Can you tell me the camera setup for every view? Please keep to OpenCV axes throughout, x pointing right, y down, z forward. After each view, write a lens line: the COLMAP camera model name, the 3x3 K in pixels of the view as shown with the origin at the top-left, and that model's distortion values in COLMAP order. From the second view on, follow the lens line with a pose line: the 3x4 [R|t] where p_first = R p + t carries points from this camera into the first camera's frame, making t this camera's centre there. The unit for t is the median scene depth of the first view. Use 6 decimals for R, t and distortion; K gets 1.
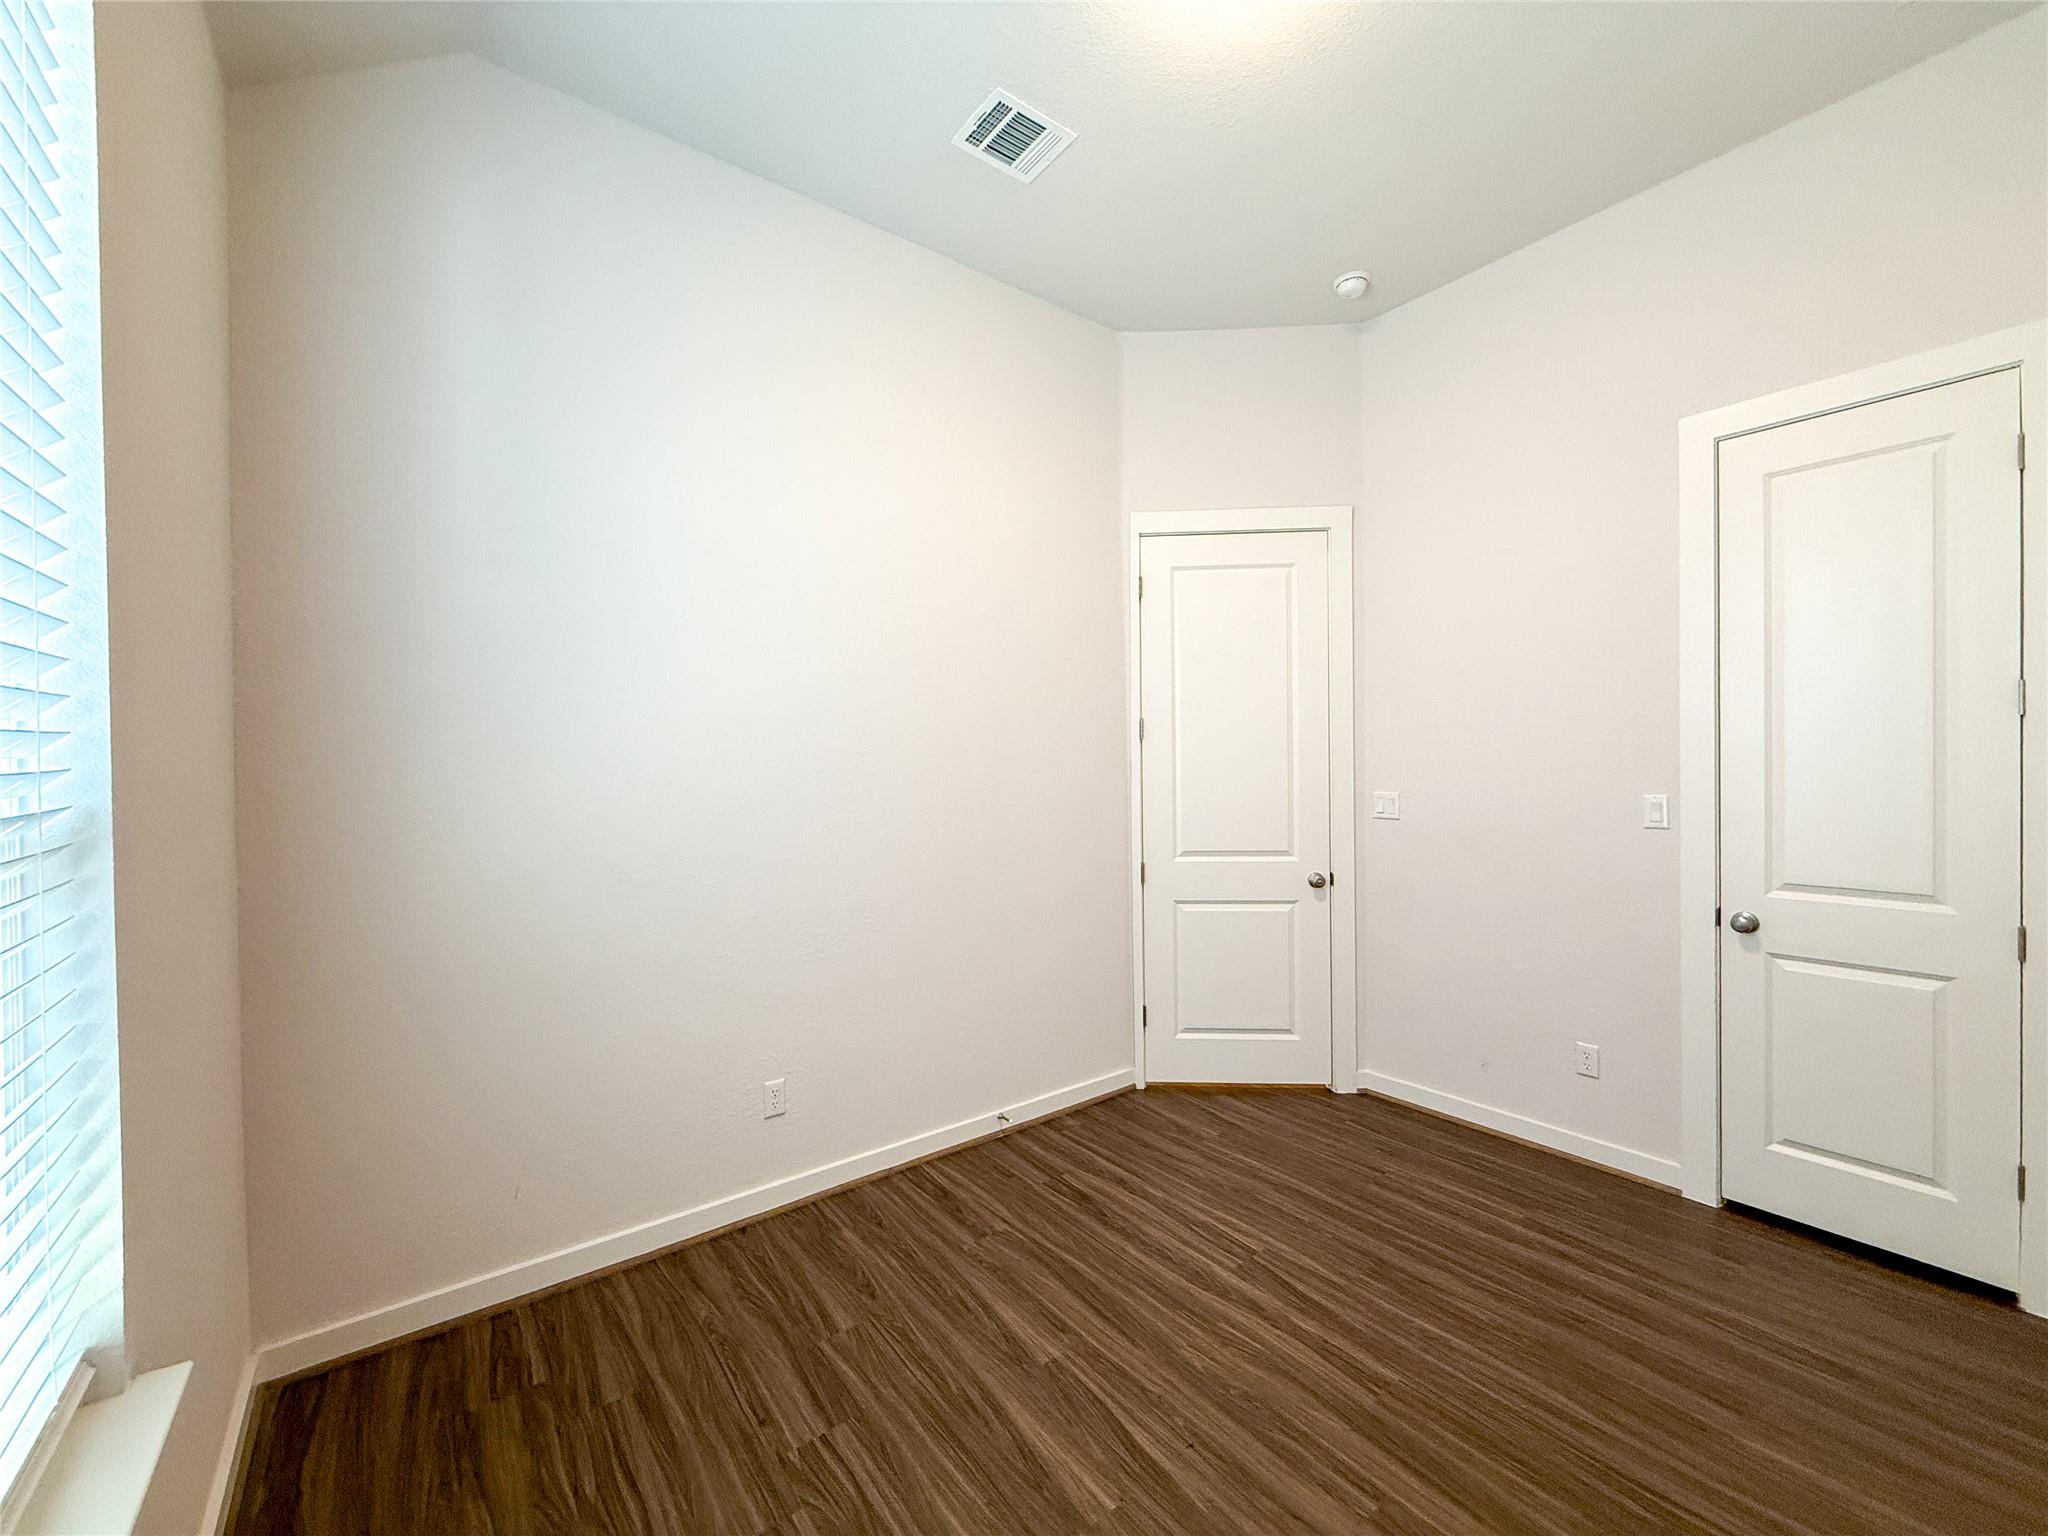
lens RADIAL K [[819.2, 0, 1009.9], [0, 819.2, 762.7], [0, 0, 1]] dist [0.002289, -0.000818]
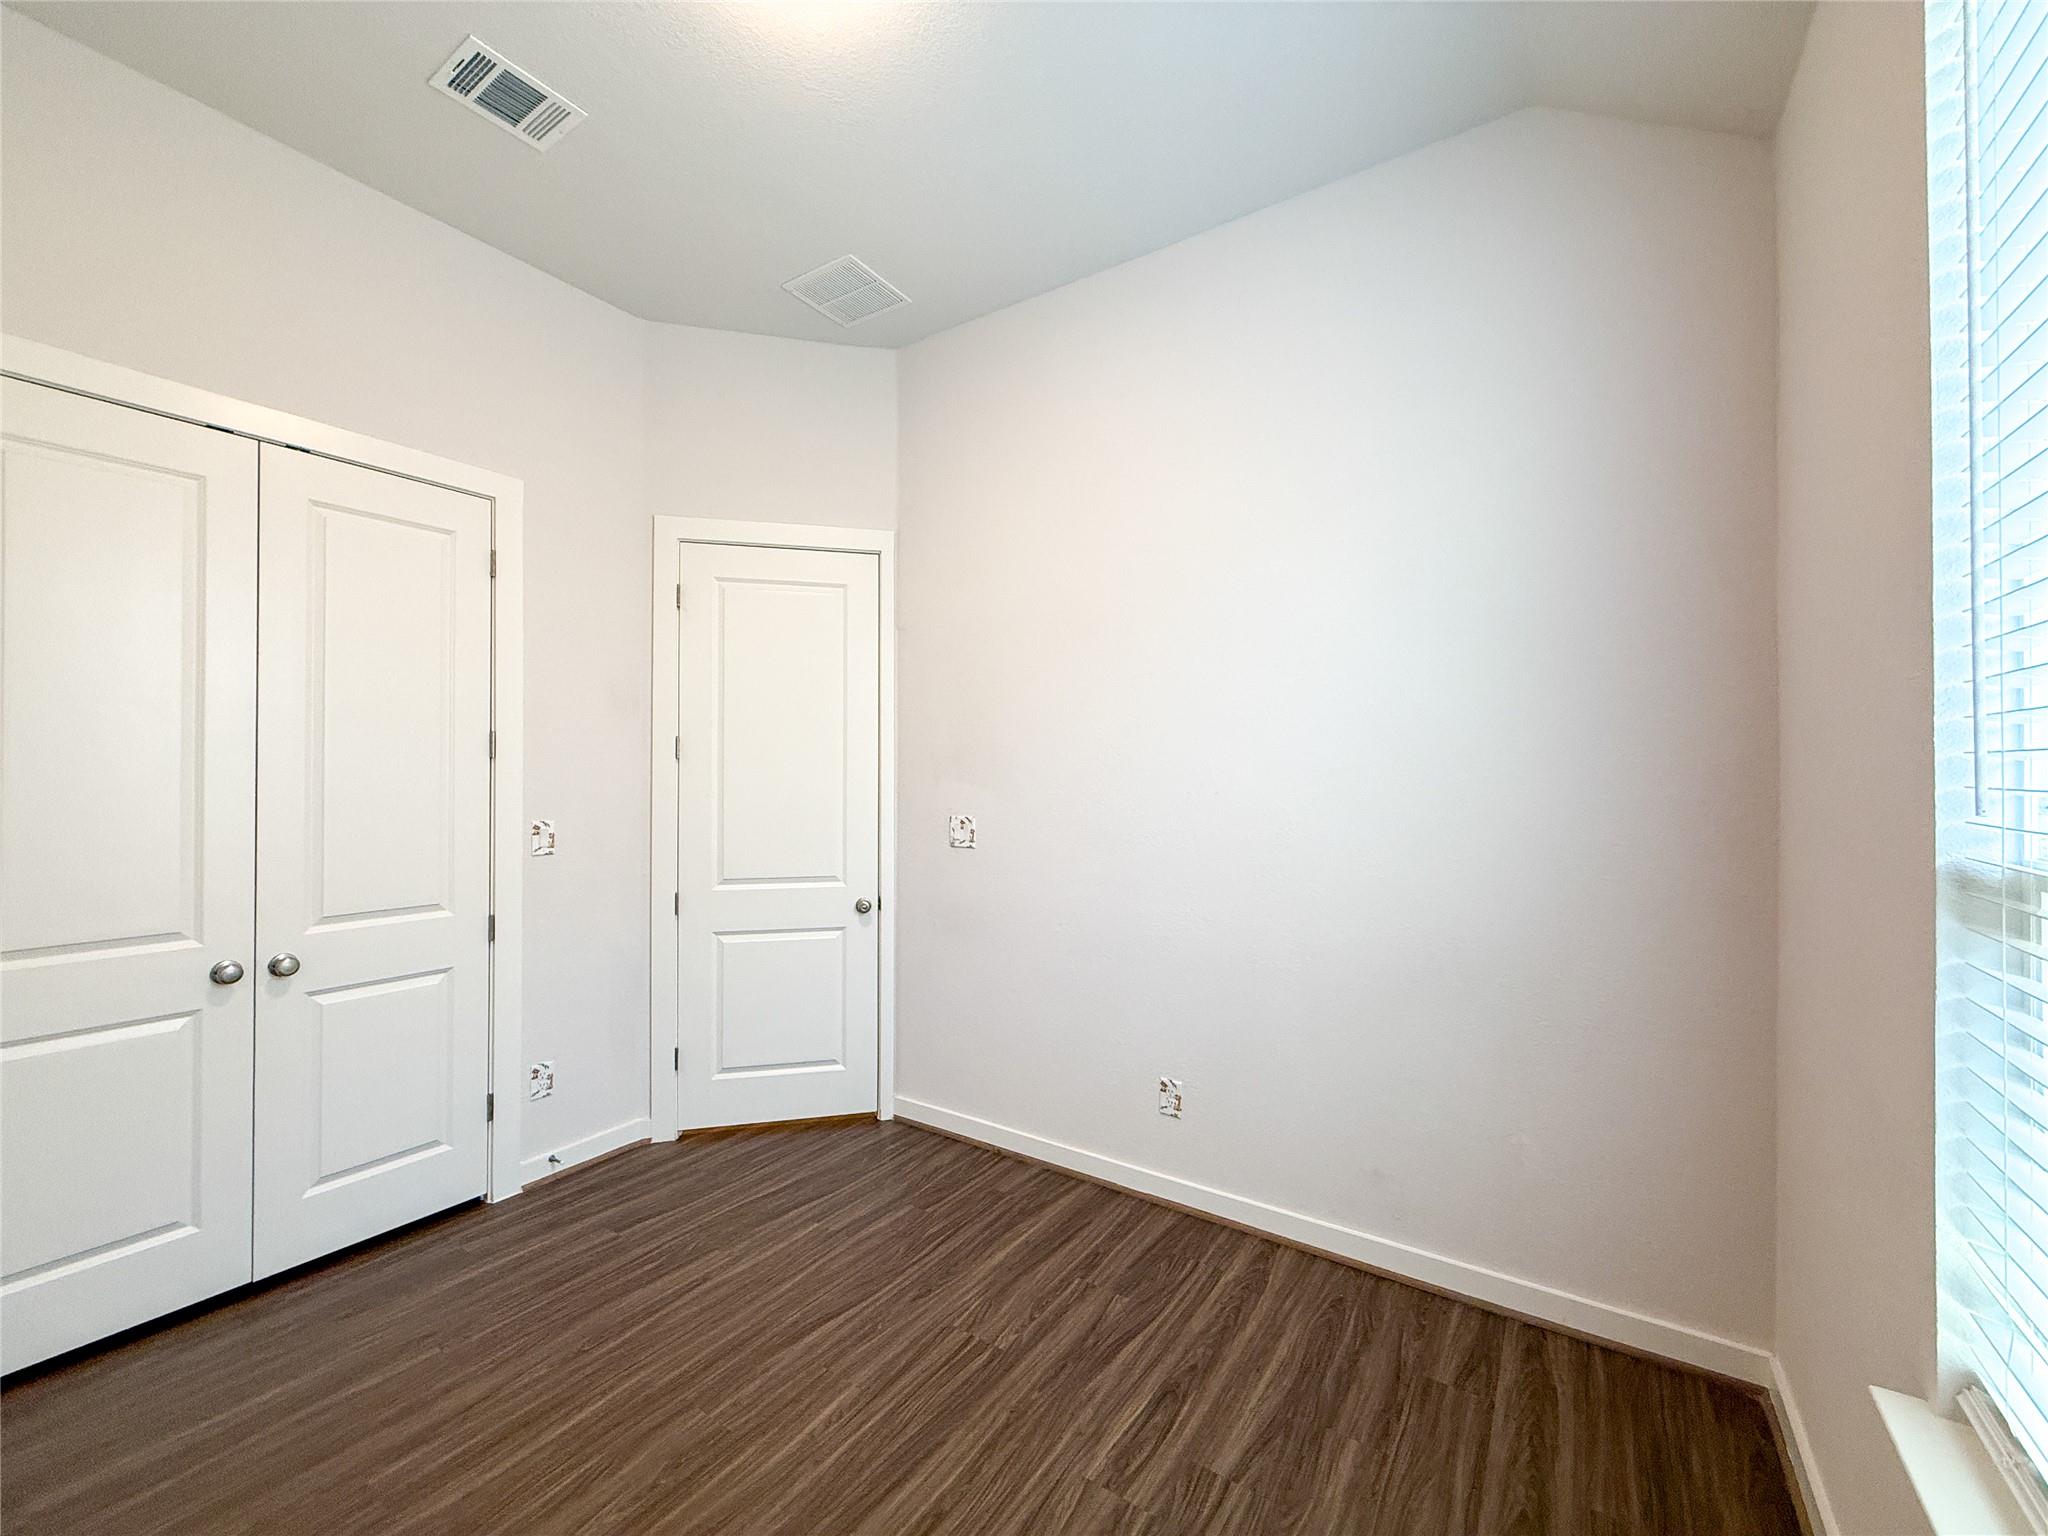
lens RADIAL K [[819.2, 0, 1035.1], [0, 819.2, 763.6], [0, 0, 1]] dist [0.002289, -0.000818]
pose [[-0.320477, 0.042043, 0.946323, -0.323721], [0.027157, 0.999012, -0.035187, 0.020252], [-0.946867, 0.014422, -0.321302, 0.545269]]
